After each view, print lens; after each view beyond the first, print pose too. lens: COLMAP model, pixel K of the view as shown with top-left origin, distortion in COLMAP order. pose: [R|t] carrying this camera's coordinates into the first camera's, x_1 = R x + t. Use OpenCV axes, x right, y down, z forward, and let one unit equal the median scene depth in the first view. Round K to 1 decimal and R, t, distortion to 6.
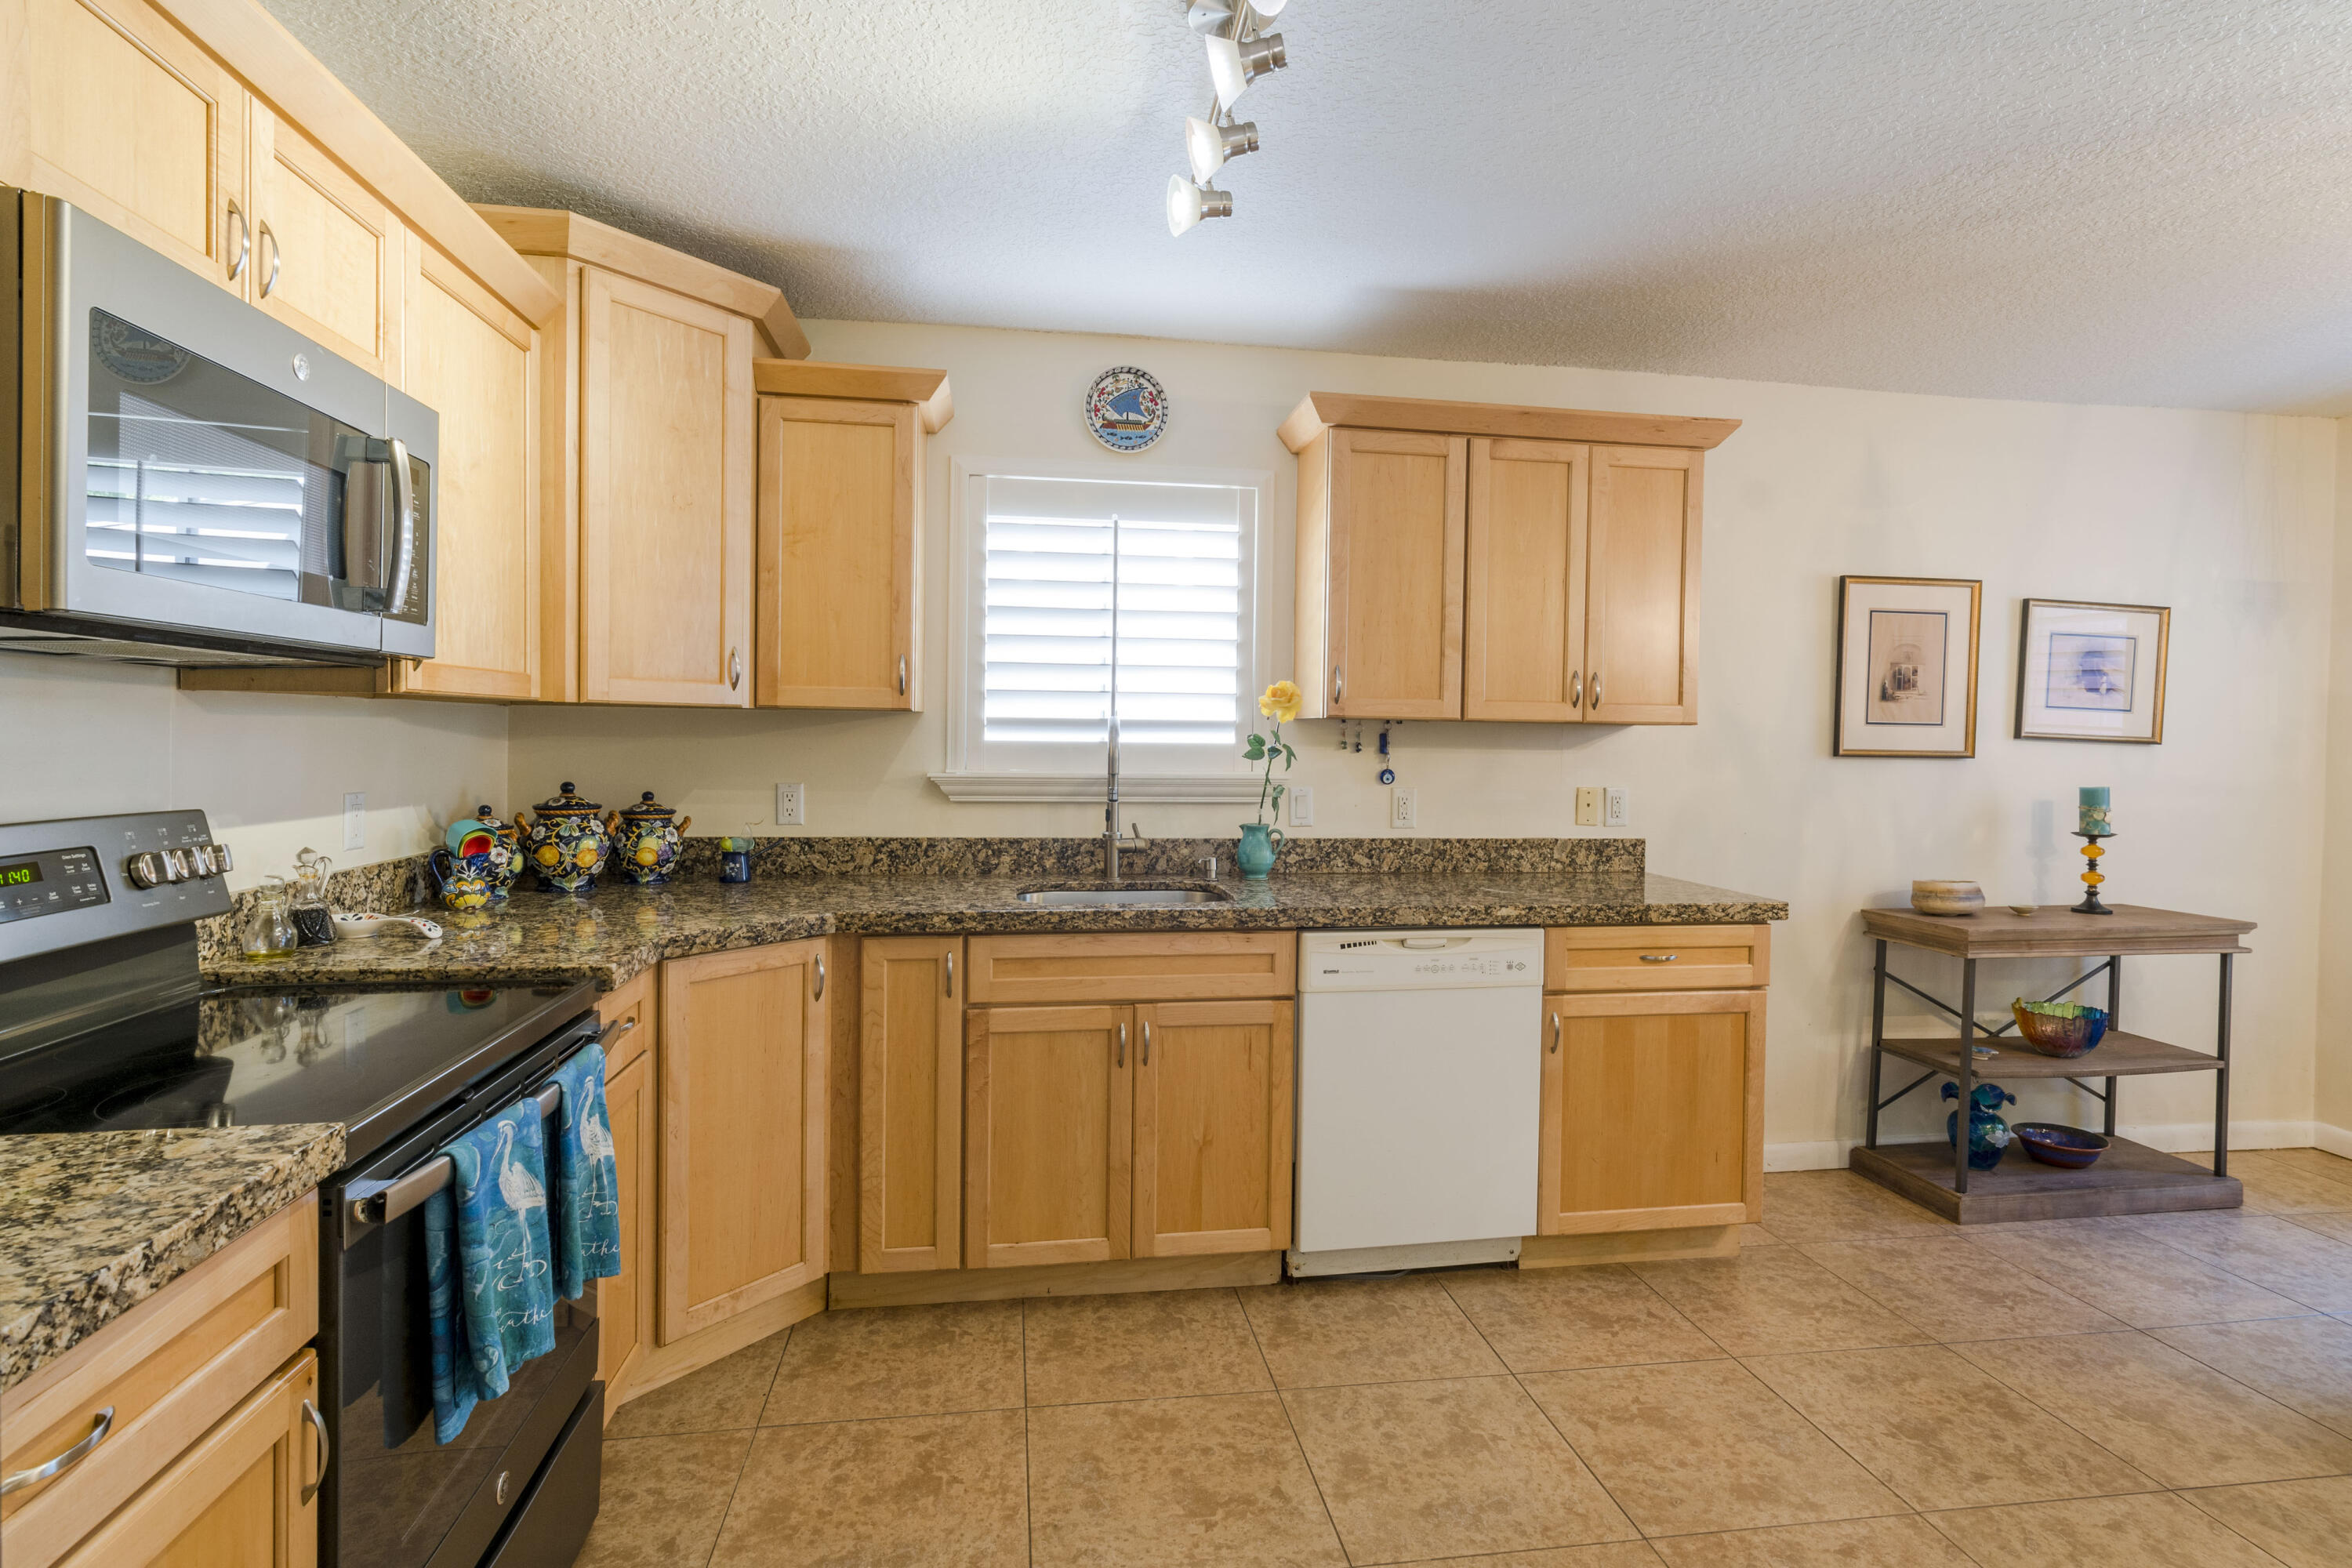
lens RADIAL K [[1145.8, 0, 1181.6], [0, 1145.8, 751.5], [0, 0, 1]] dist [0.000653, -0.000240]
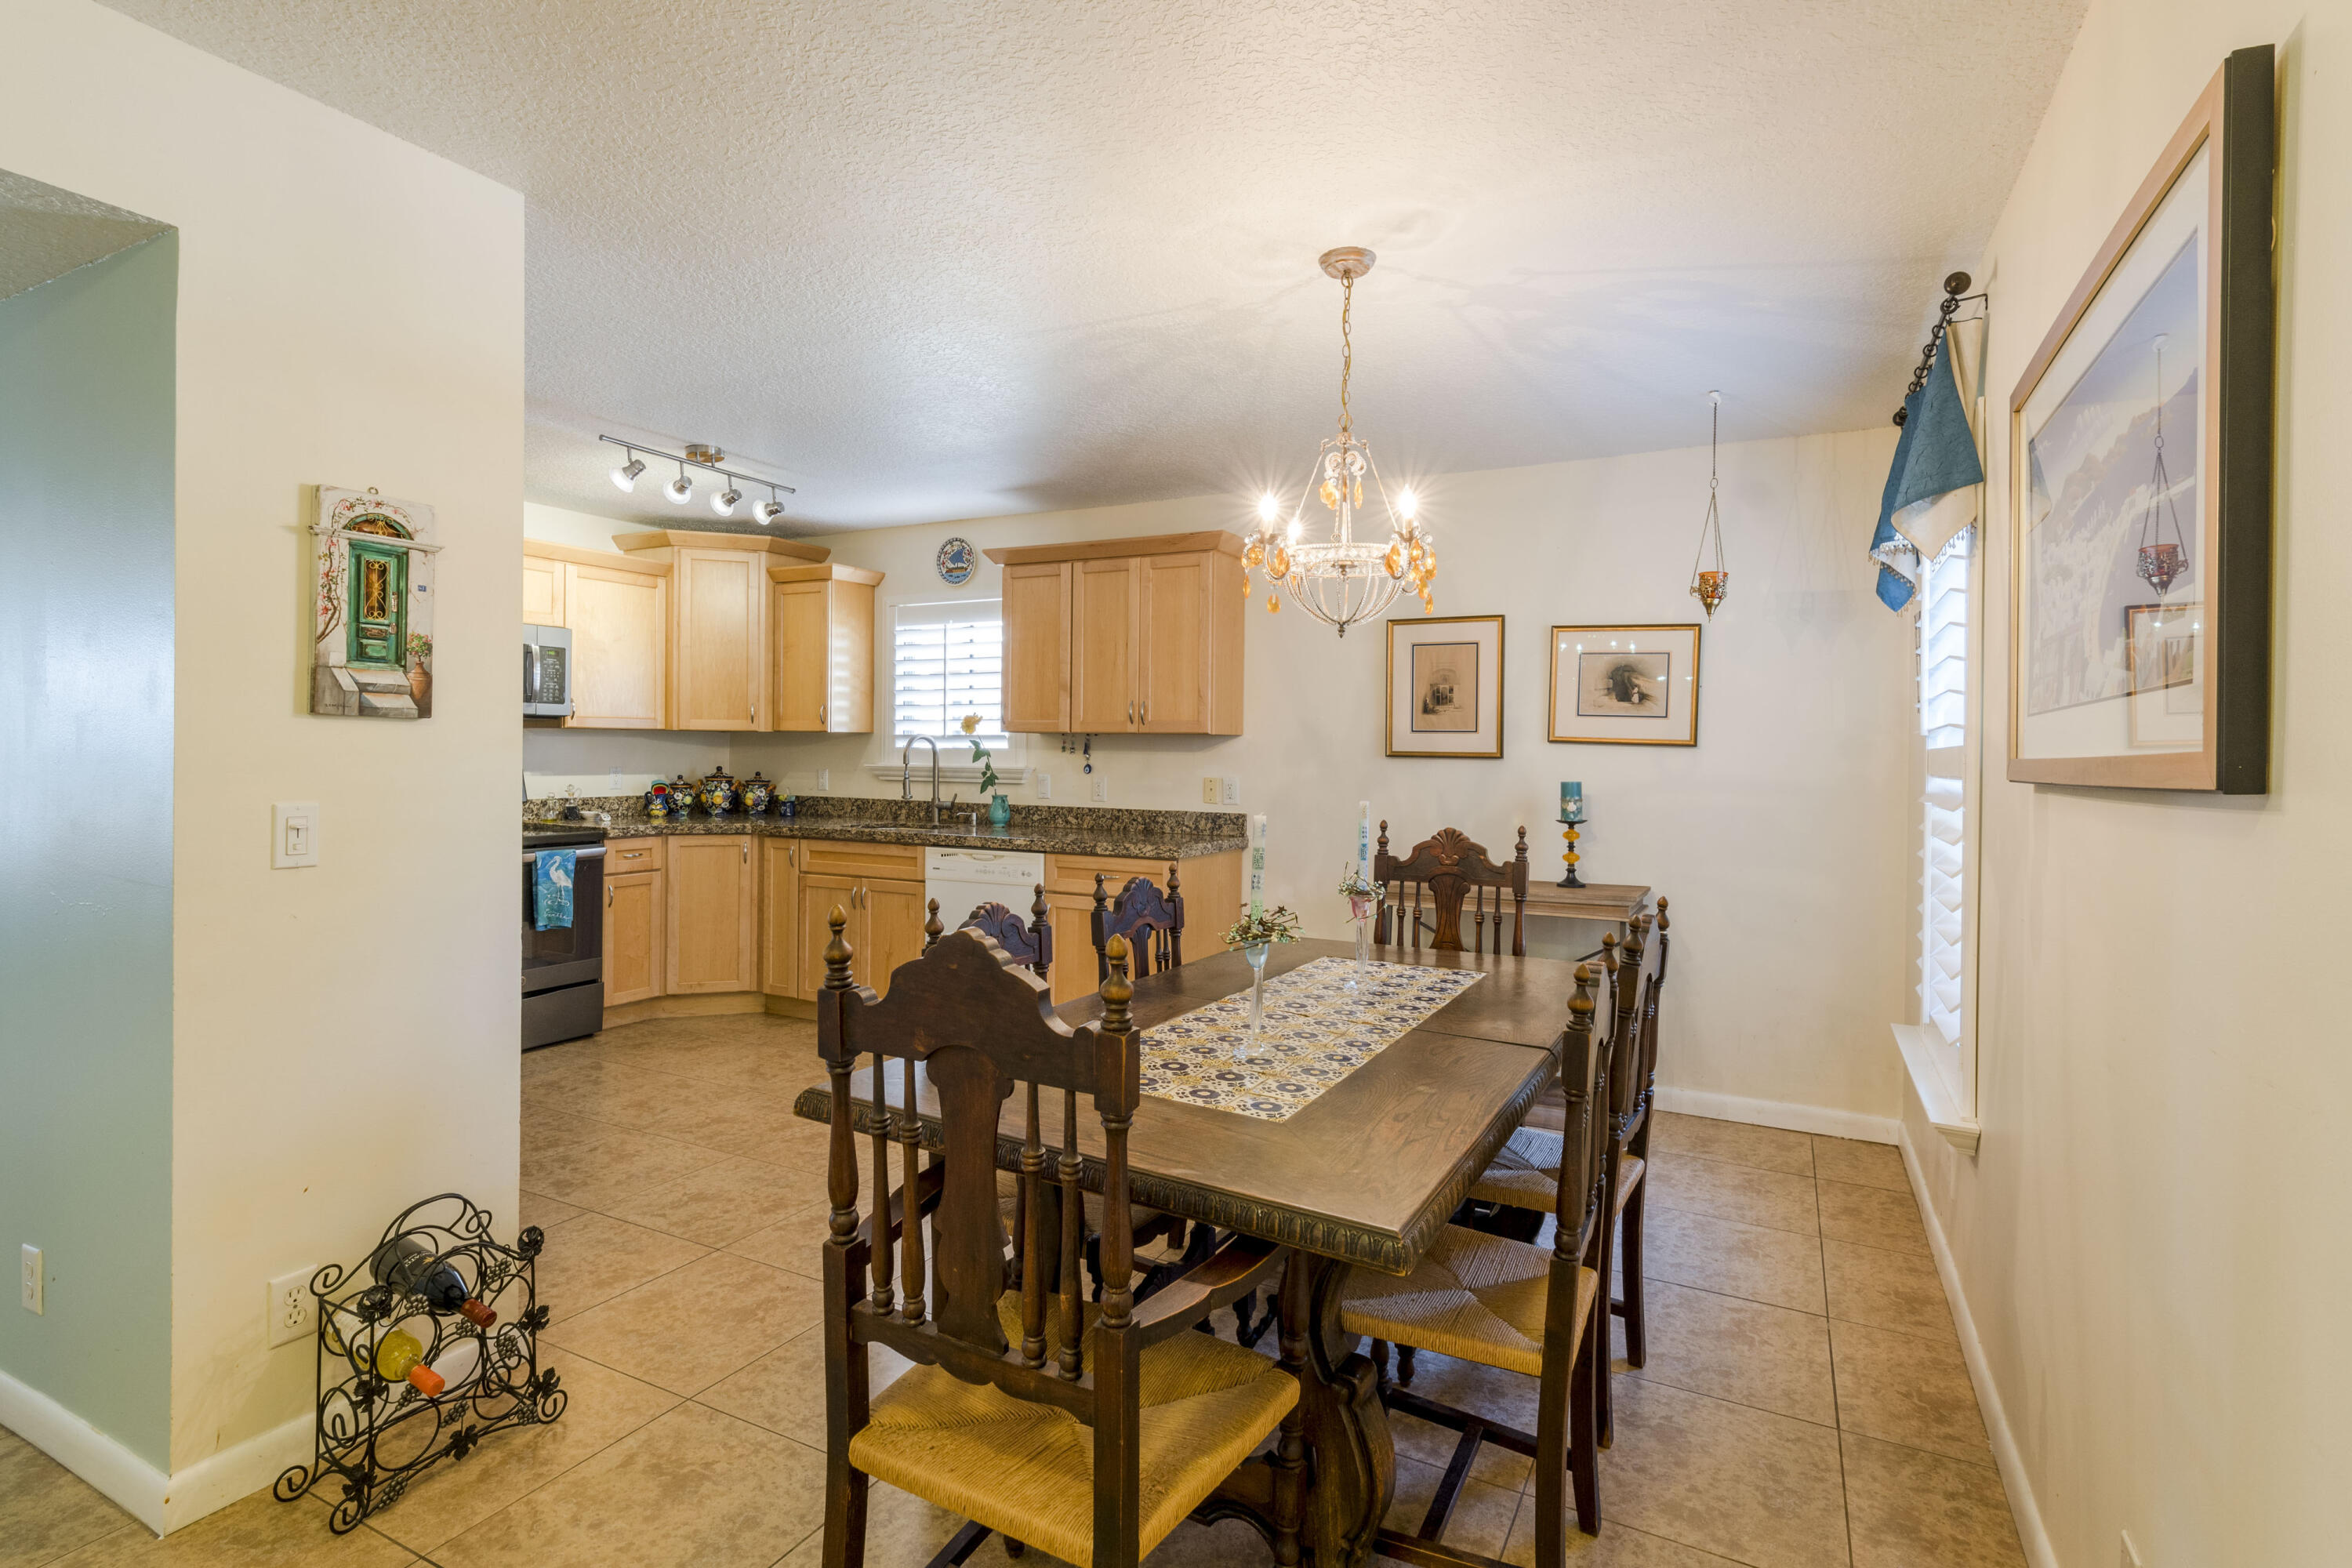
lens RADIAL K [[1145.8, 0, 1181.6], [0, 1145.8, 751.5], [0, 0, 1]] dist [0.000653, -0.000240]
pose [[0.807587, -0.003845, -0.589736, 1.291057], [-0.008257, 0.999807, -0.017825, 0.026482], [0.589690, 0.019265, 0.807400, -0.227790]]
